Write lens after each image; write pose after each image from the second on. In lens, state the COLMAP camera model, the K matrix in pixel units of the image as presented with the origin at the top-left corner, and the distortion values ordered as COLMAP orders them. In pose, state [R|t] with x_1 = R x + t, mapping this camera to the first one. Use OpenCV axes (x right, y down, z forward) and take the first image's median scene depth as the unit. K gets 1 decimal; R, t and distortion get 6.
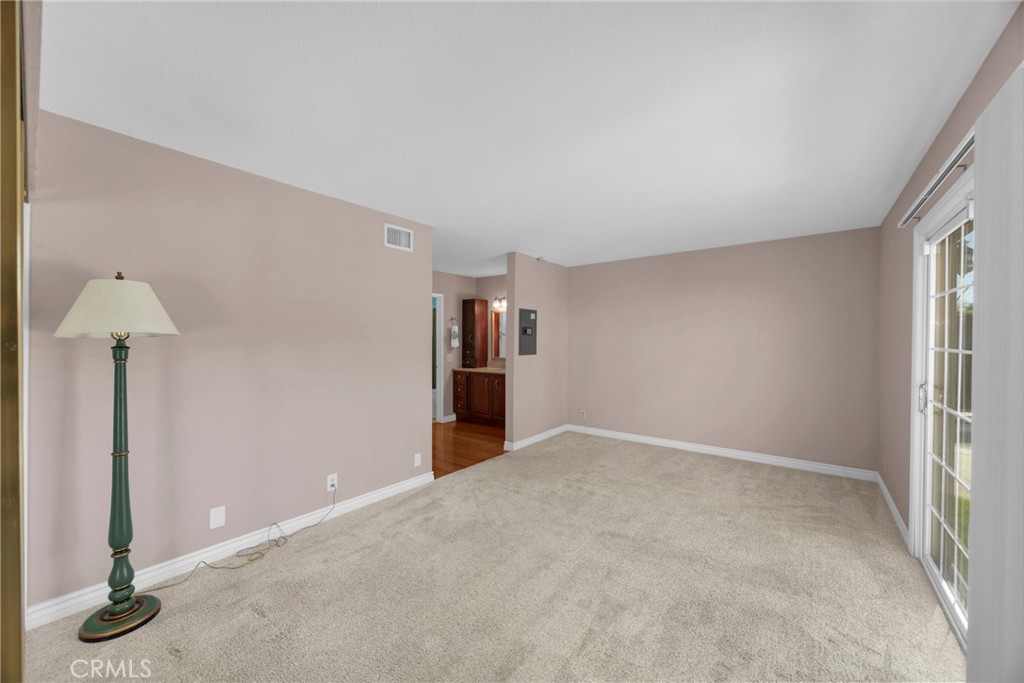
lens RADIAL K [[388.2, 0, 512.0], [0, 388.2, 341.5], [0, 0, 1]] dist [0.000022, 0.000082]
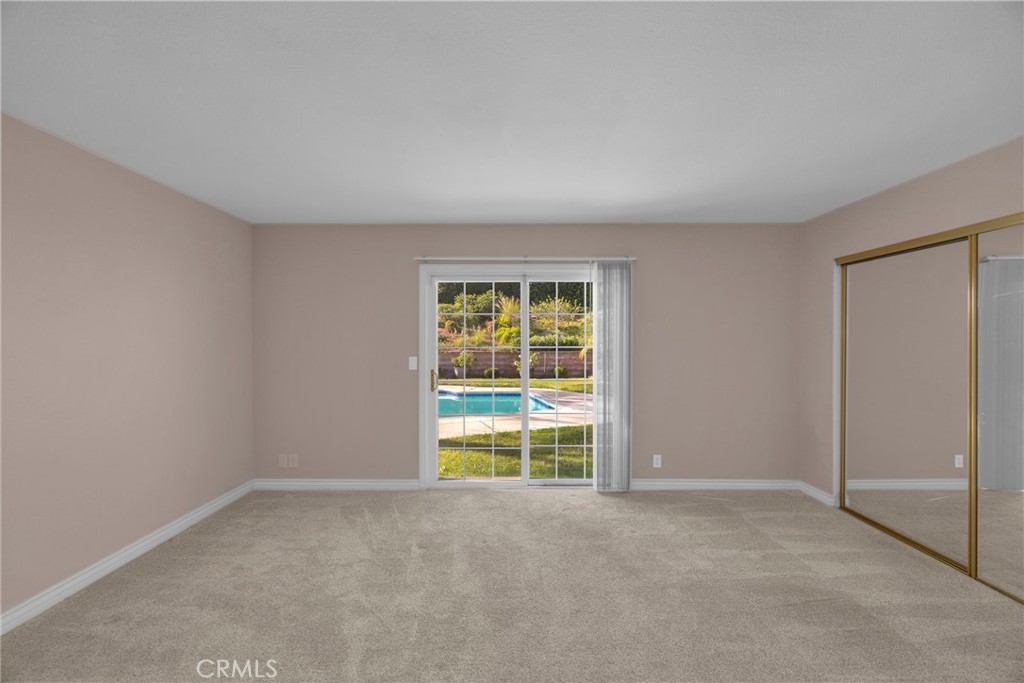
lens RADIAL K [[388.2, 0, 512.0], [0, 388.2, 341.5], [0, 0, 1]] dist [0.000022, 0.000082]
pose [[-0.616483, -0.002675, 0.787363, -0.249938], [0.007544, 0.999928, 0.009304, -0.013252], [-0.787332, 0.011676, -0.616419, 1.286622]]
